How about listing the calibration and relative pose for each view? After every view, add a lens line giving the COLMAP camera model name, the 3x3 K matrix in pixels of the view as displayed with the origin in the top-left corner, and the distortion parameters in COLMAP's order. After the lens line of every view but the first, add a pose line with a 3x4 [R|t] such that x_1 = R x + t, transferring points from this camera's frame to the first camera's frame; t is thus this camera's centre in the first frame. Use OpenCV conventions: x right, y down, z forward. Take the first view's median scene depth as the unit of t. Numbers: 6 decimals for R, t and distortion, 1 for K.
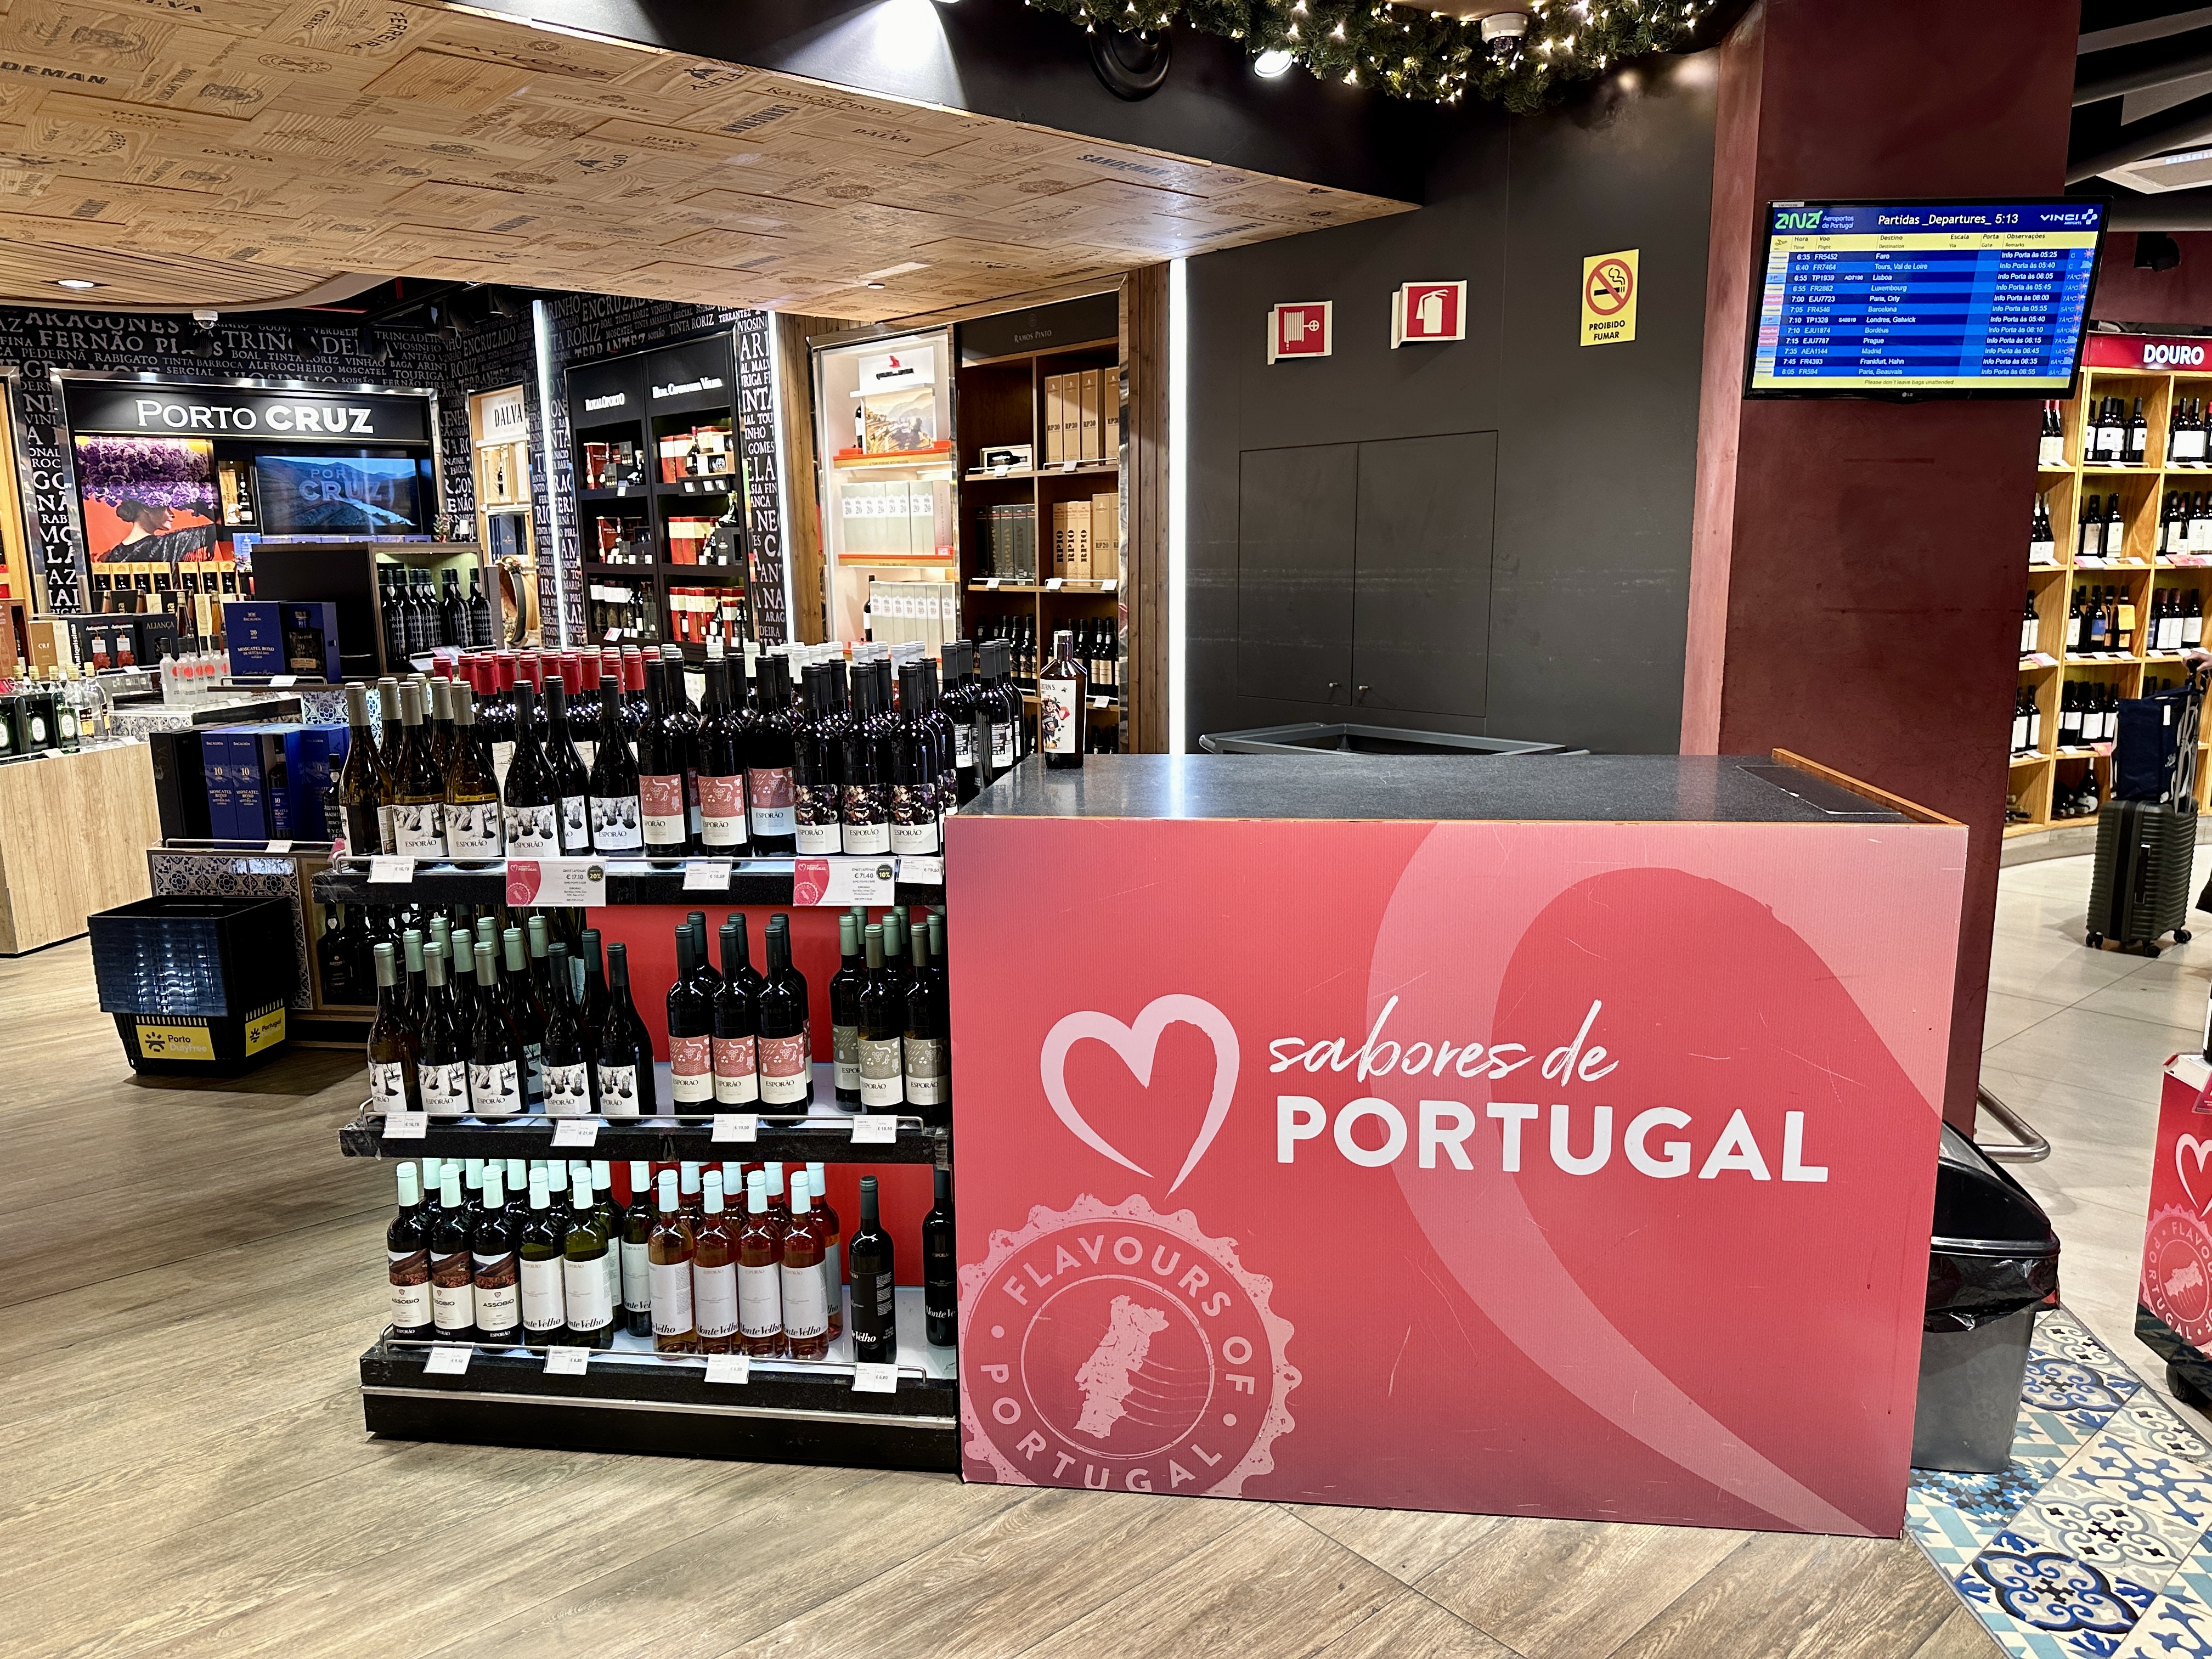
lens RADIAL K [[1563.3, 0, 1106.9], [0, 1563.3, 833.1], [0, 0, 1]] dist [-0.008098, -0.003635]
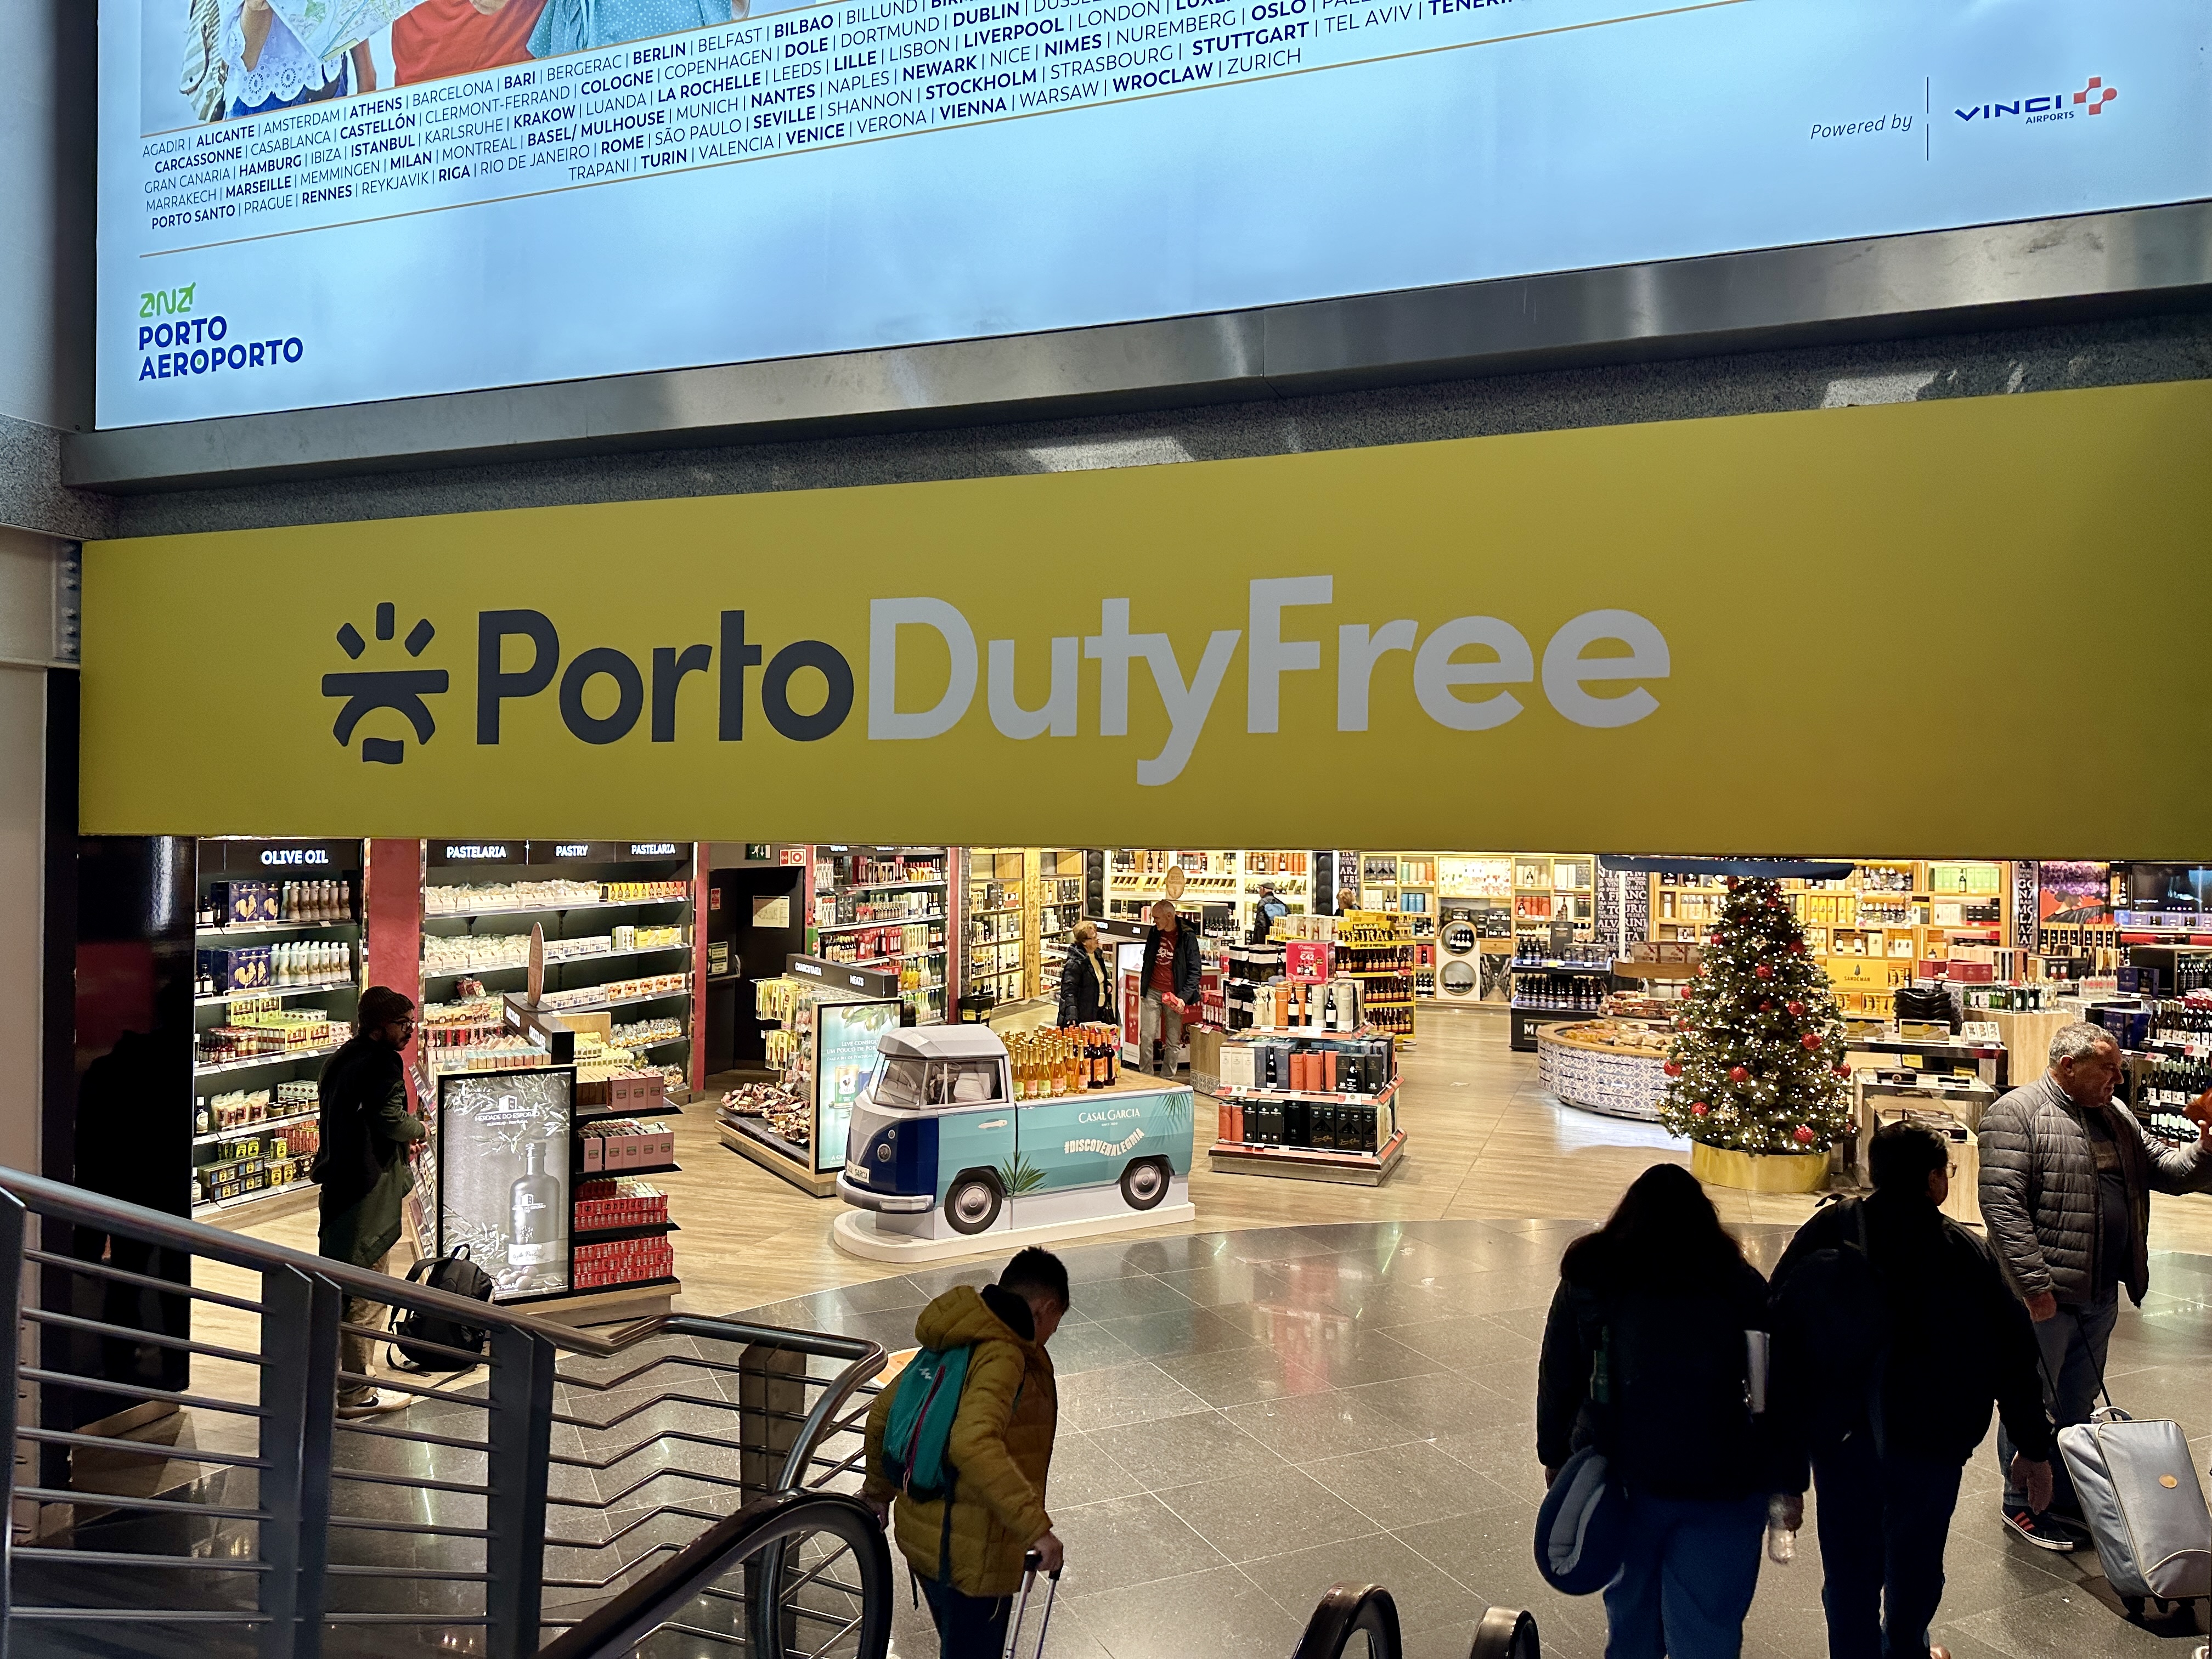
lens RADIAL K [[1563.3, 0, 1106.8], [0, 1563.3, 831.5], [0, 0, 1]] dist [-0.008098, -0.003635]
pose [[0.483009, 0.020536, -0.875375, 0.710666], [-0.181536, 0.980352, -0.077168, 0.115212], [0.856590, 0.196185, 0.477247, -1.375890]]
